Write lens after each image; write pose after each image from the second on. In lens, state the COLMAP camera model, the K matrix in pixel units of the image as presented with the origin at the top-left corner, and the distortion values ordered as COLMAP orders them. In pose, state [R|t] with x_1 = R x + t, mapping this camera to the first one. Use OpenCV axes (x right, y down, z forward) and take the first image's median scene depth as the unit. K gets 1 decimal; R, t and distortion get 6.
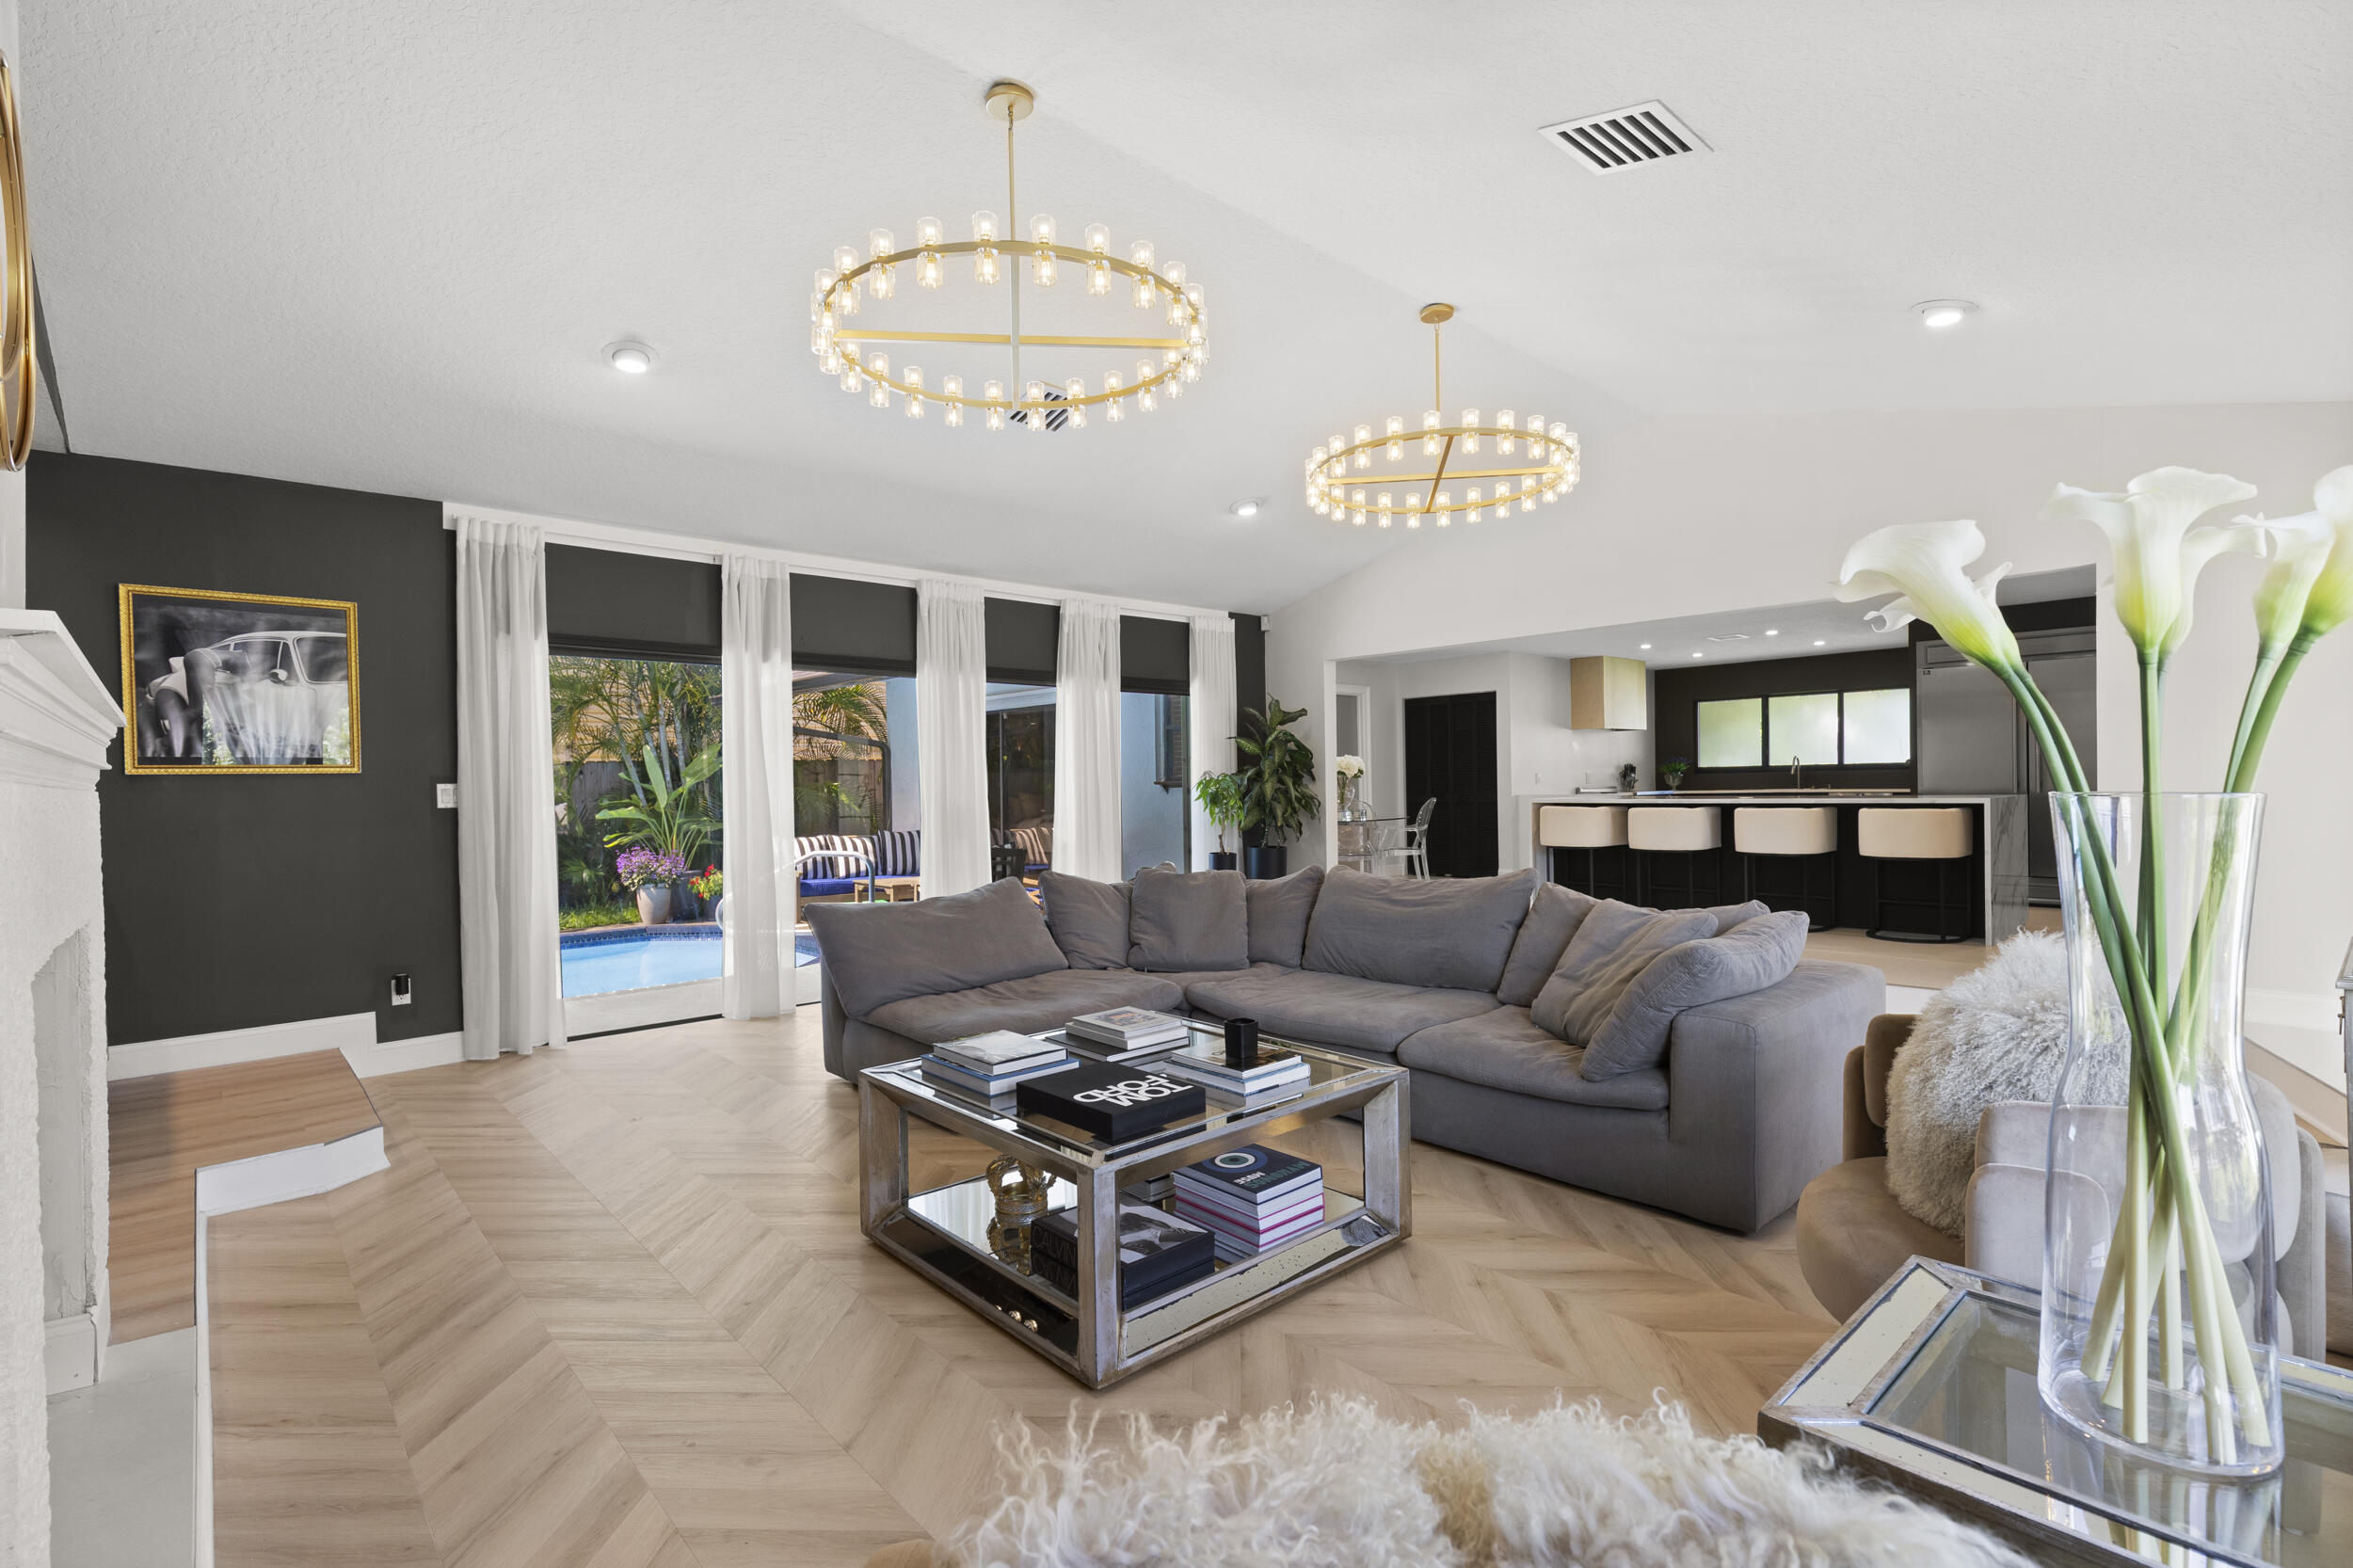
lens RADIAL K [[1087.1, 0, 1185.4], [0, 1087.1, 790.2], [0, 0, 1]] dist [0.002251, -0.000672]
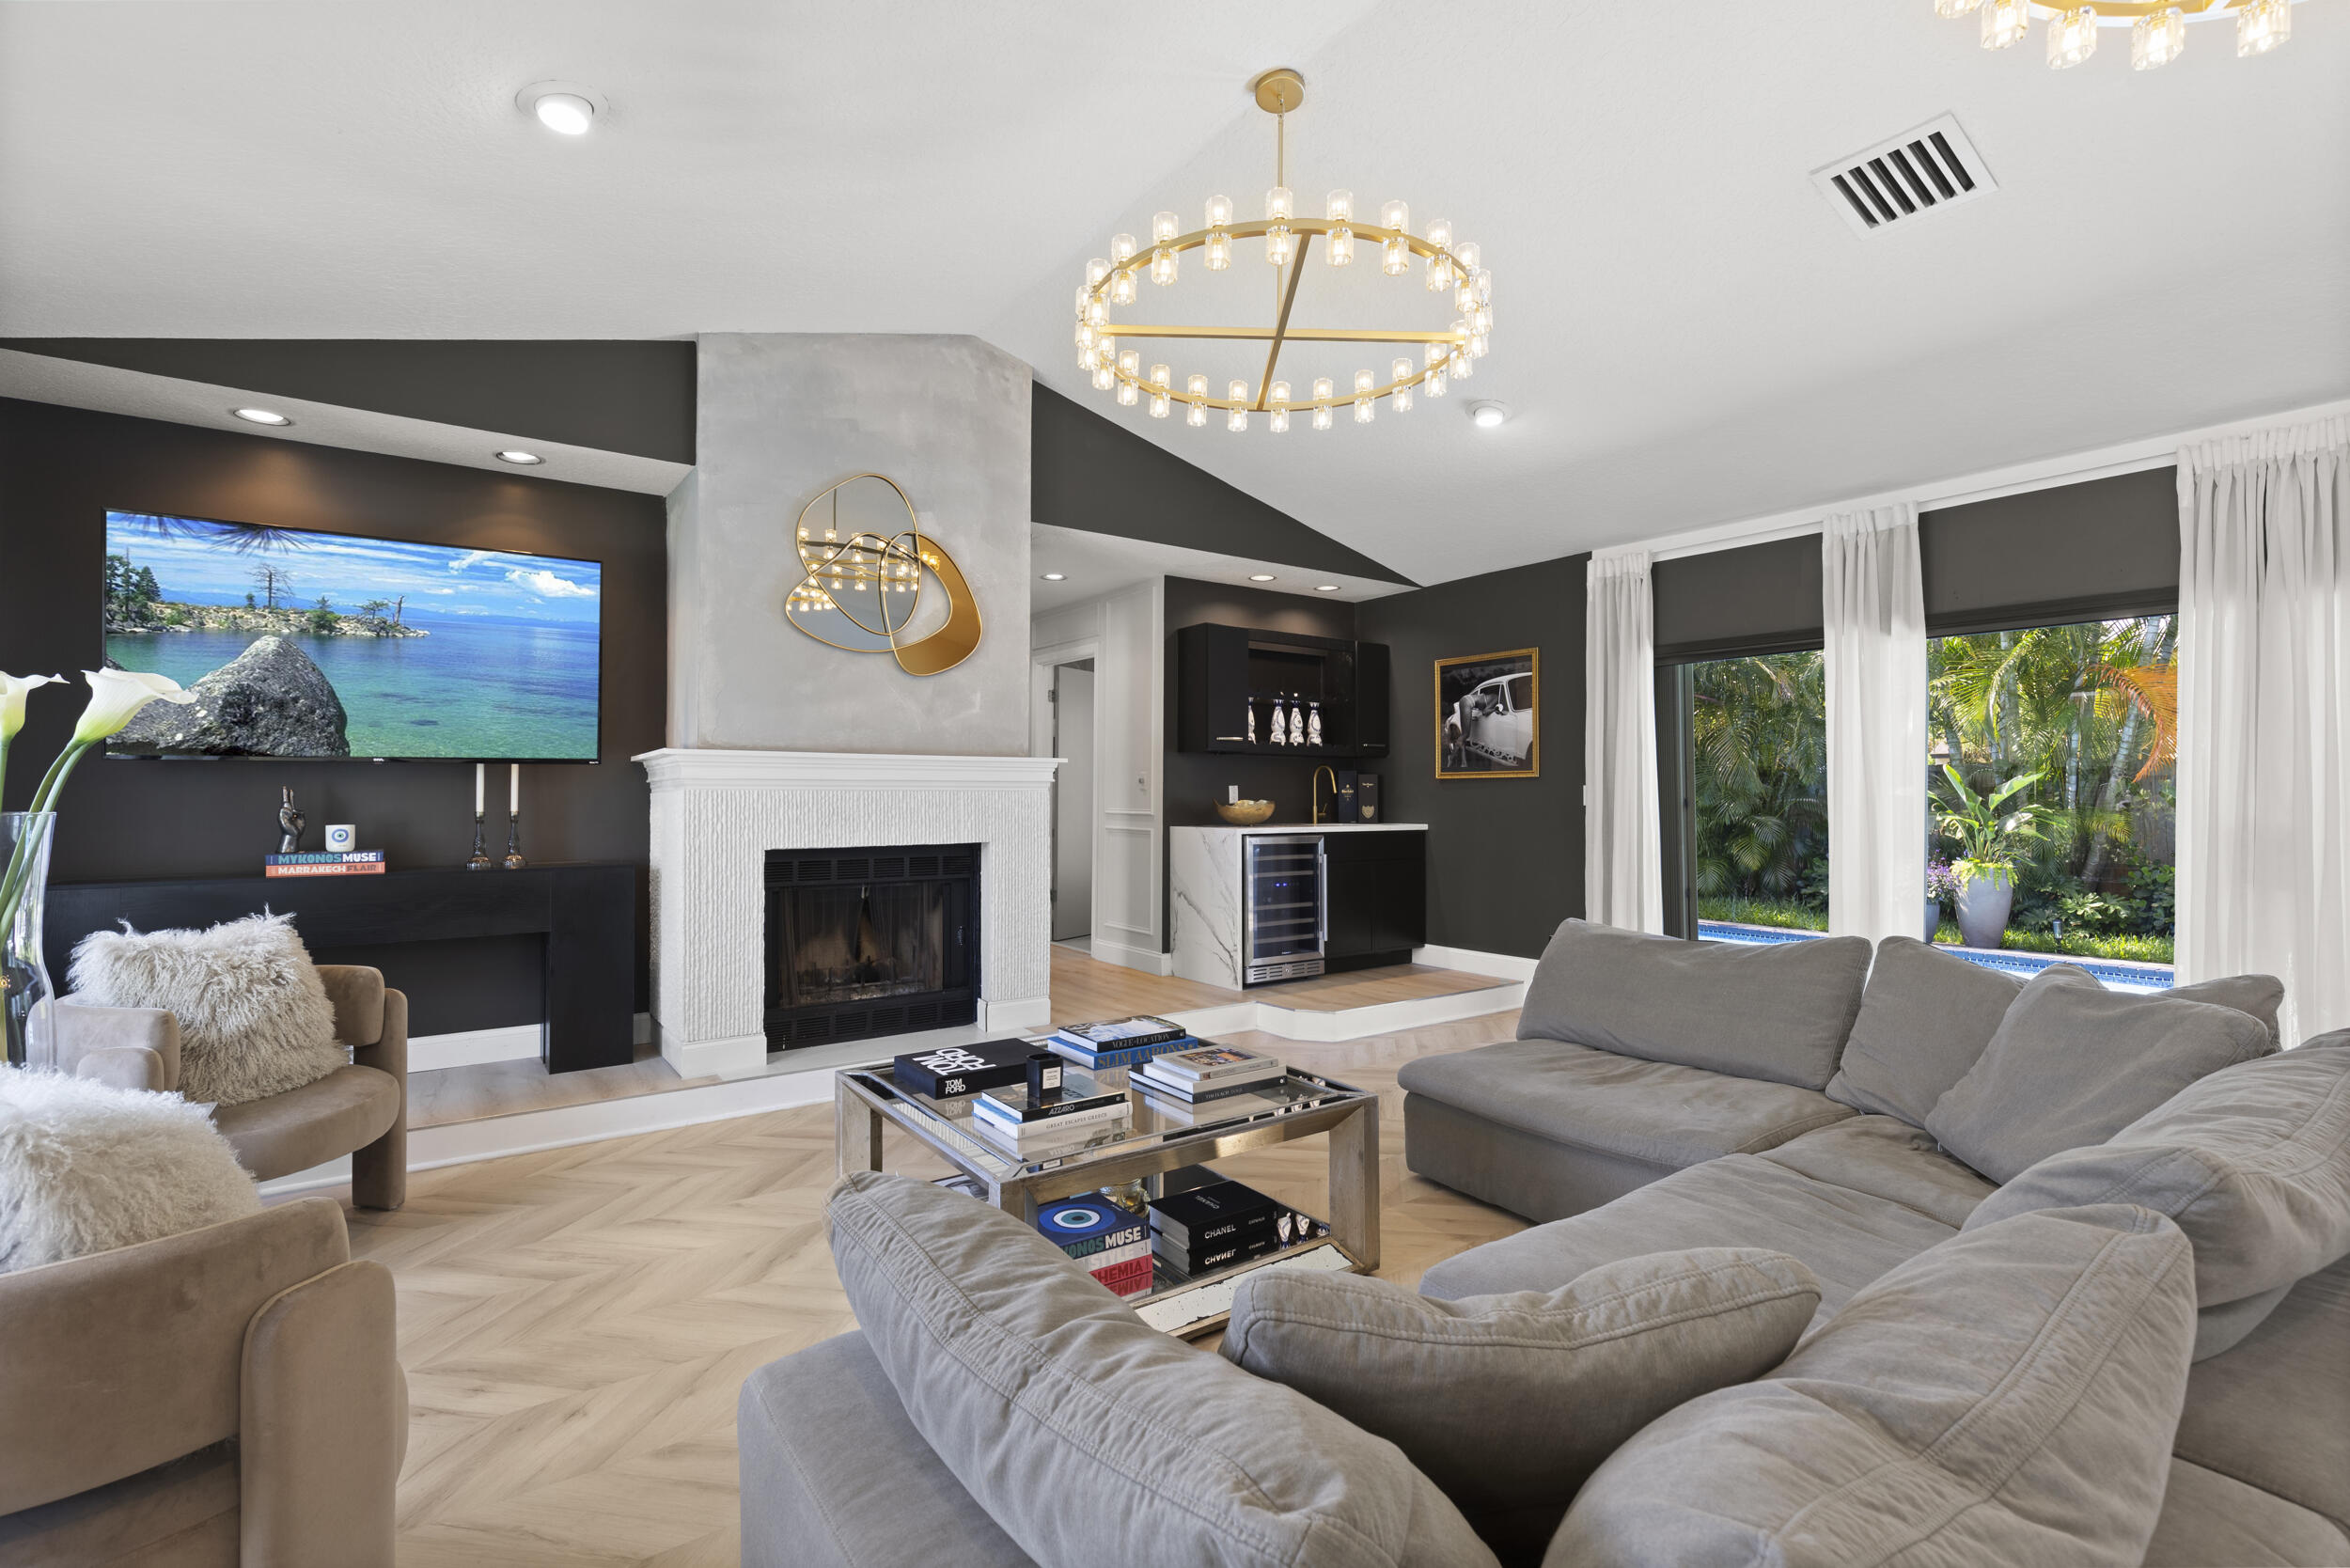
lens RADIAL K [[1064.7, 0, 1174.2], [0, 1064.7, 778.9], [0, 0, 1]] dist [-0.001148, -0.000199]
pose [[-0.105674, -0.000094, -0.994401, 0.363744], [-0.005855, 0.999983, 0.000528, -0.007580], [0.994384, 0.005878, -0.105673, 0.453688]]
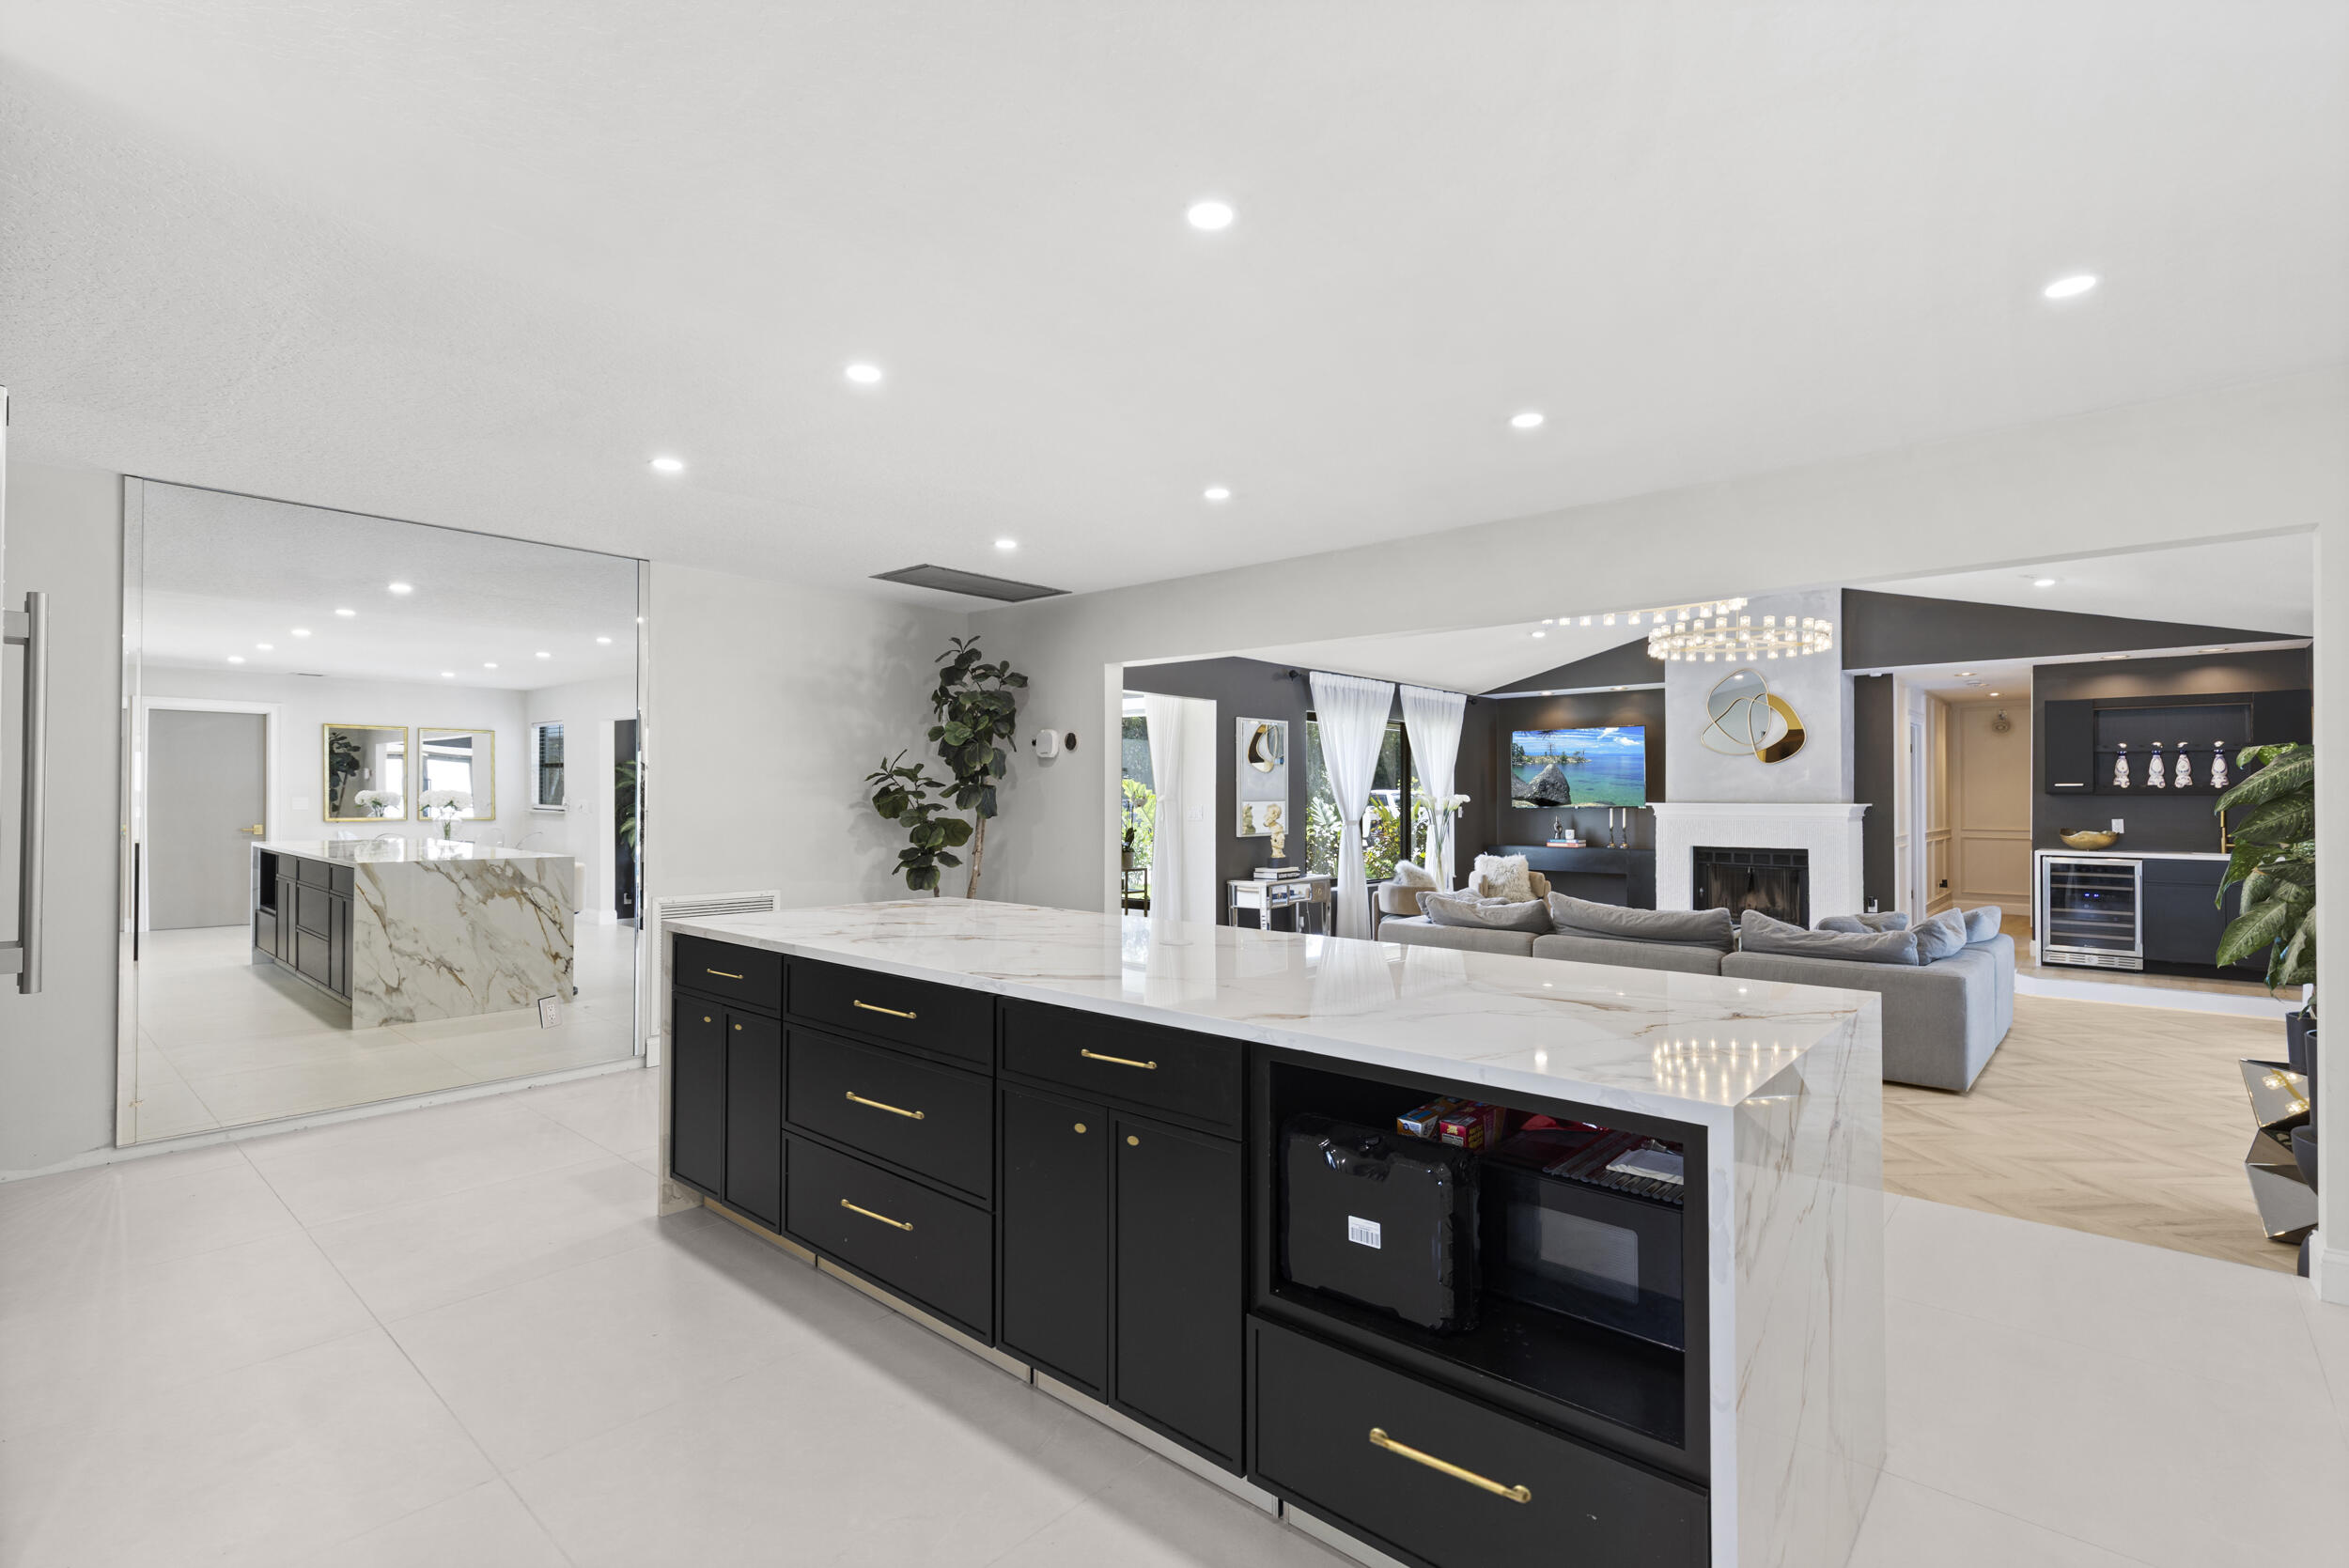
lens RADIAL K [[1084.2, 0, 1191.1], [0, 1084.2, 783.6], [0, 0, 1]] dist [0.002020, 0.000743]
pose [[-0.992825, 0.009570, -0.119192, 0.608593], [0.010244, 0.999935, -0.005048, -0.047191], [0.119136, -0.006233, -0.992858, 1.509977]]
